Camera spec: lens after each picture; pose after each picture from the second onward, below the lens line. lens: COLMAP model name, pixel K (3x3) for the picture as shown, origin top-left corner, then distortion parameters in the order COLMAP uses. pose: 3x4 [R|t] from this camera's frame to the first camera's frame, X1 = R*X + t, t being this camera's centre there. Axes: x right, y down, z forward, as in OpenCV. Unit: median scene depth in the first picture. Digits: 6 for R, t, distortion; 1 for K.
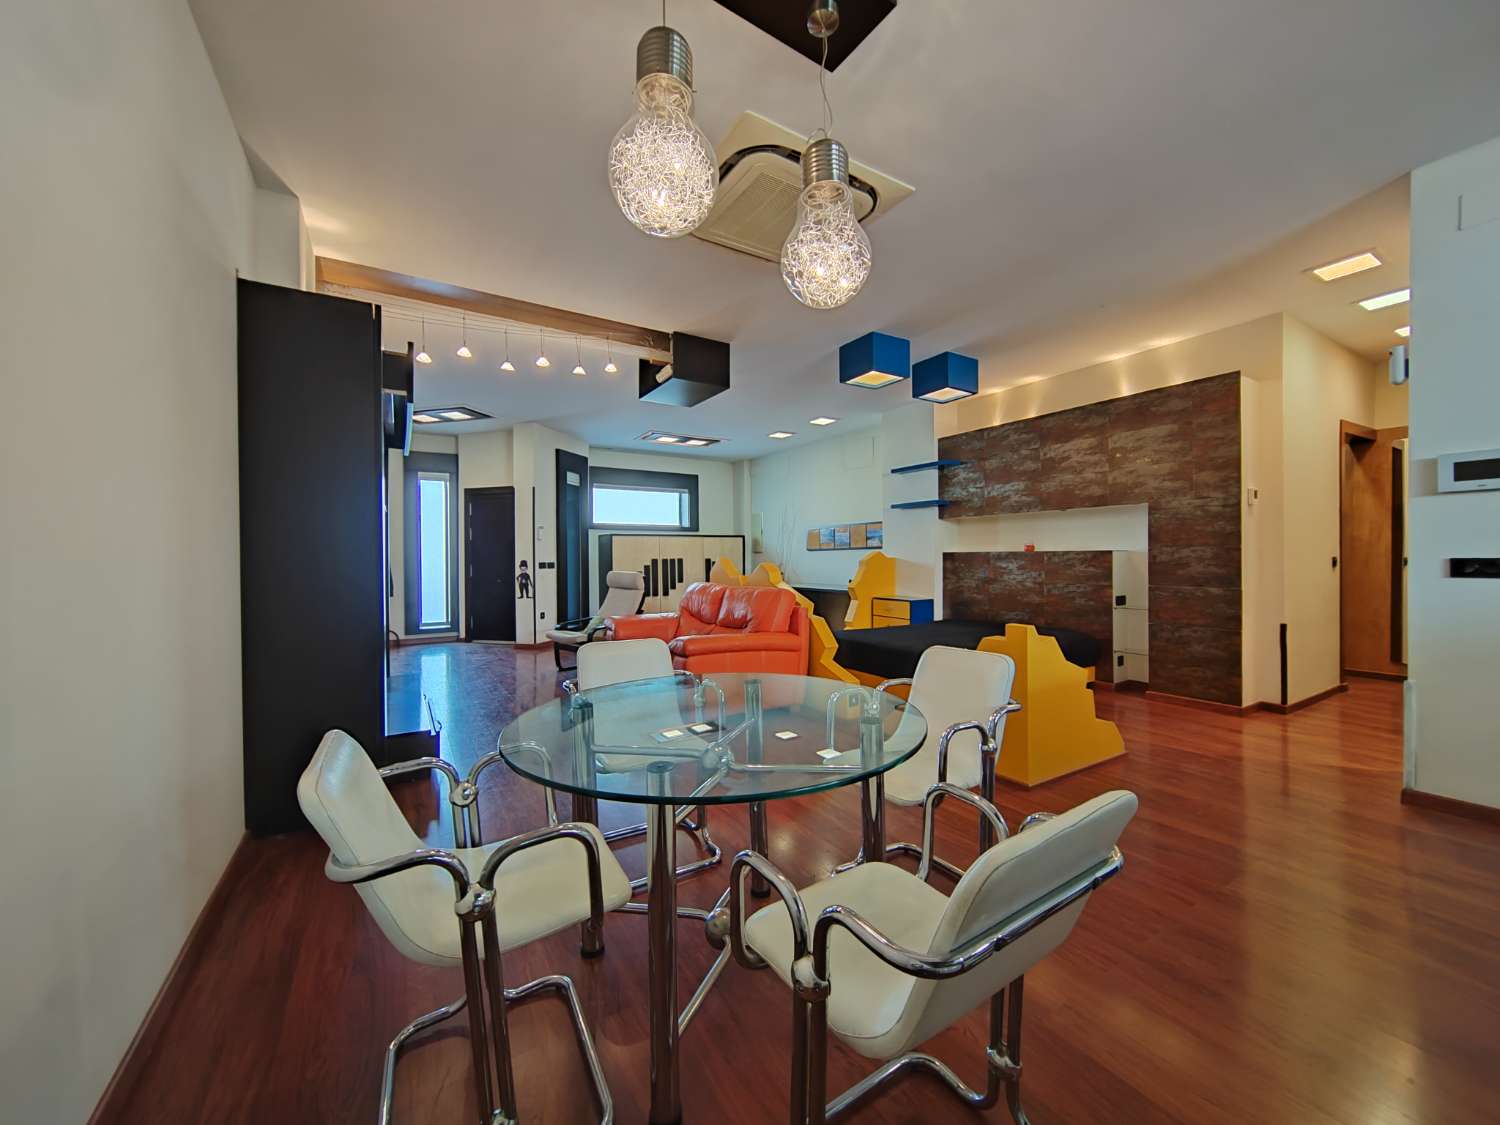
lens RADIAL K [[576.1, 0, 751.9], [0, 576.1, 559.5], [0, 0, 1]] dist [0.004725, 0.000523]
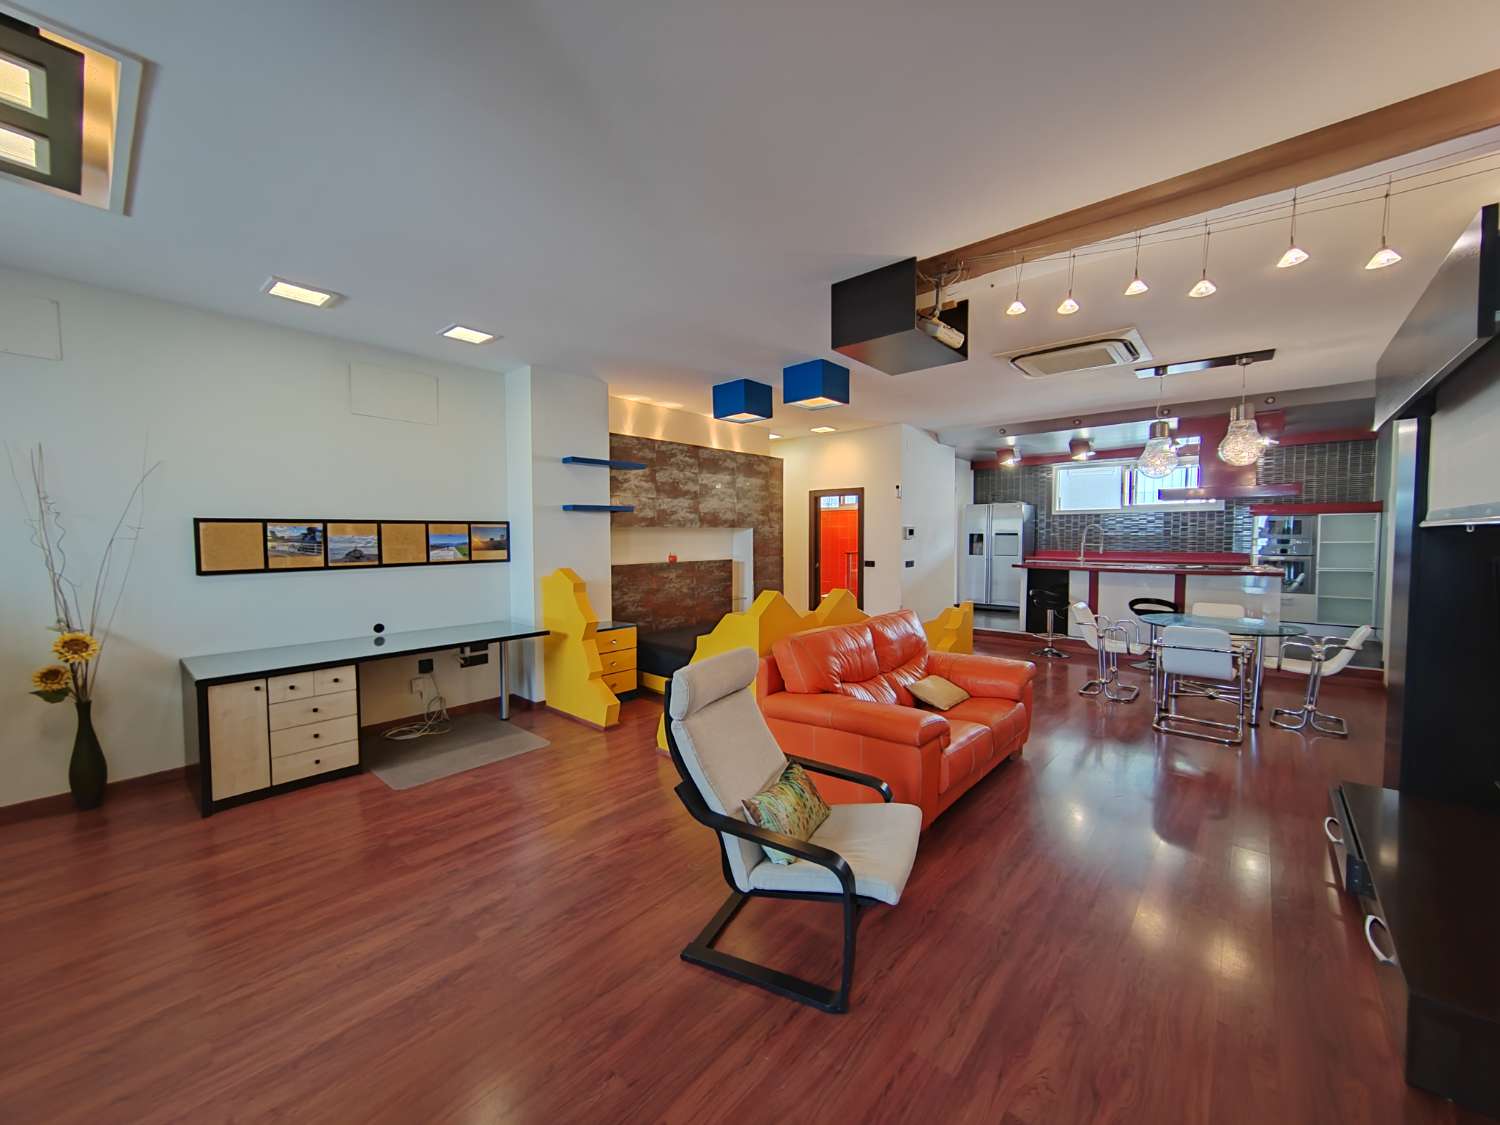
lens RADIAL K [[576.1, 0, 751.9], [0, 576.1, 559.5], [0, 0, 1]] dist [0.004725, 0.000523]
pose [[-0.290183, -0.035939, 0.956296, -0.609907], [0.008224, 0.999164, 0.040045, -0.059331], [-0.956936, 0.019485, -0.289645, 1.140211]]
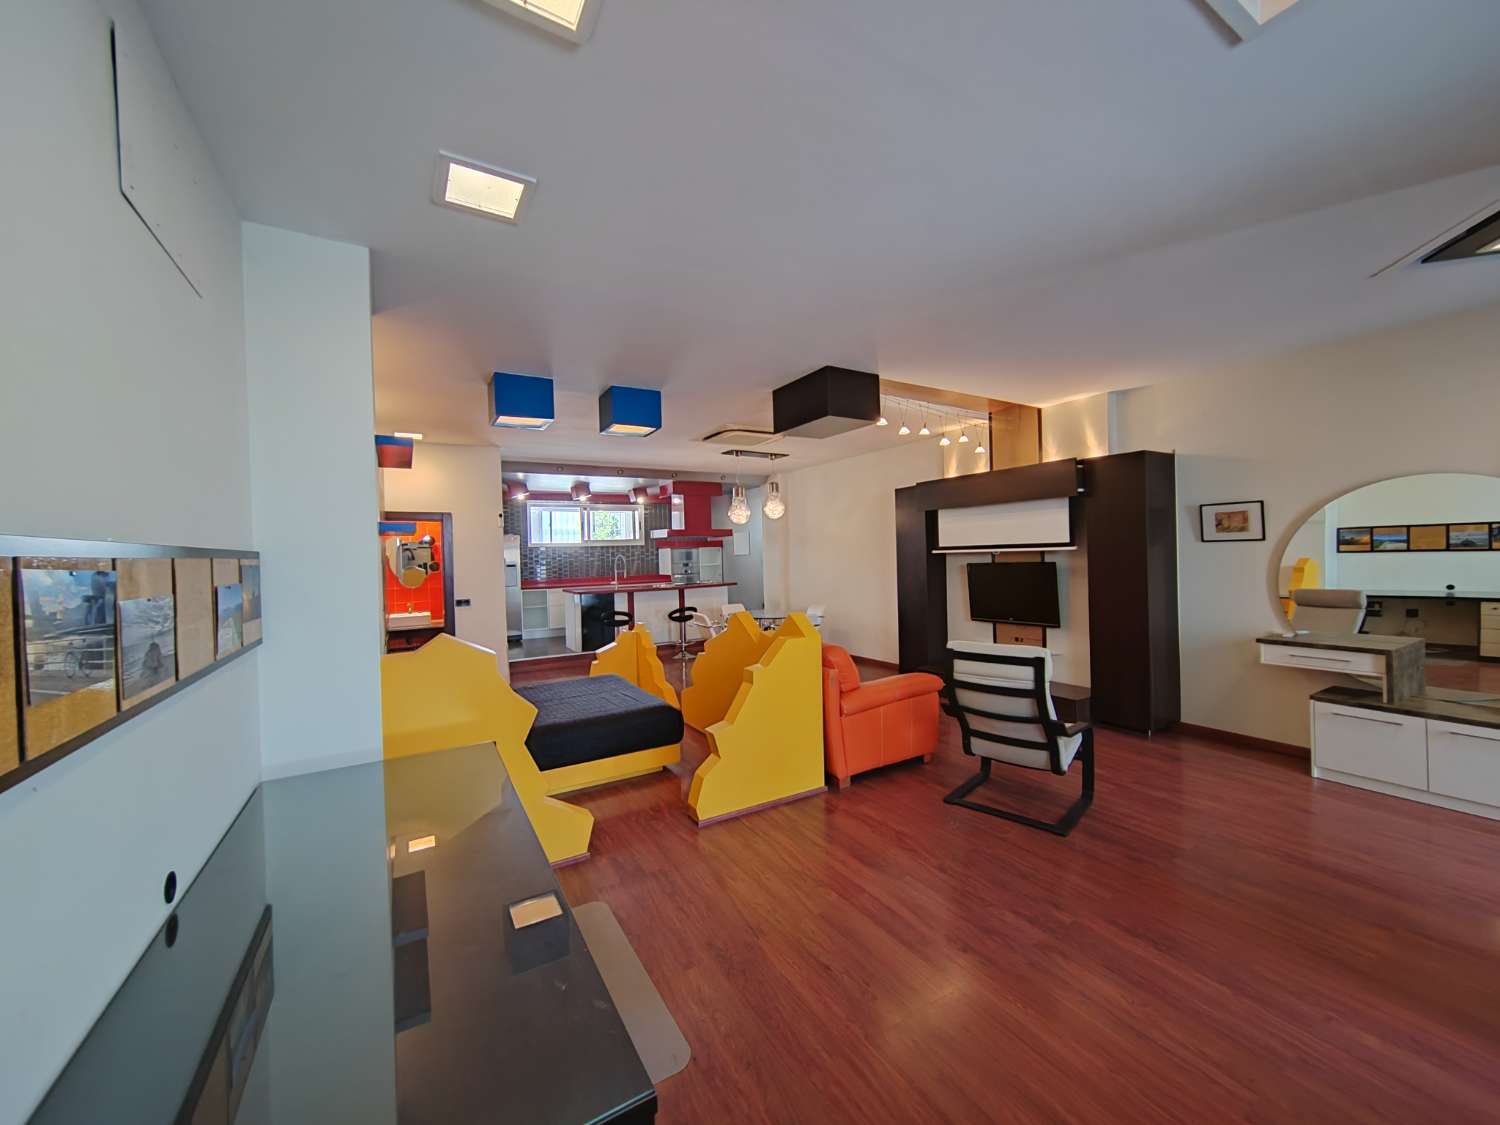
lens RADIAL K [[578.2, 0, 750.5], [0, 578.2, 545.0], [0, 0, 1]] dist [0.003193, 0.000348]
pose [[-0.999335, 0.032713, 0.016123, -0.009174], [0.032505, 0.999387, -0.013029, -0.073807], [-0.016540, -0.012496, -0.999785, 1.617543]]
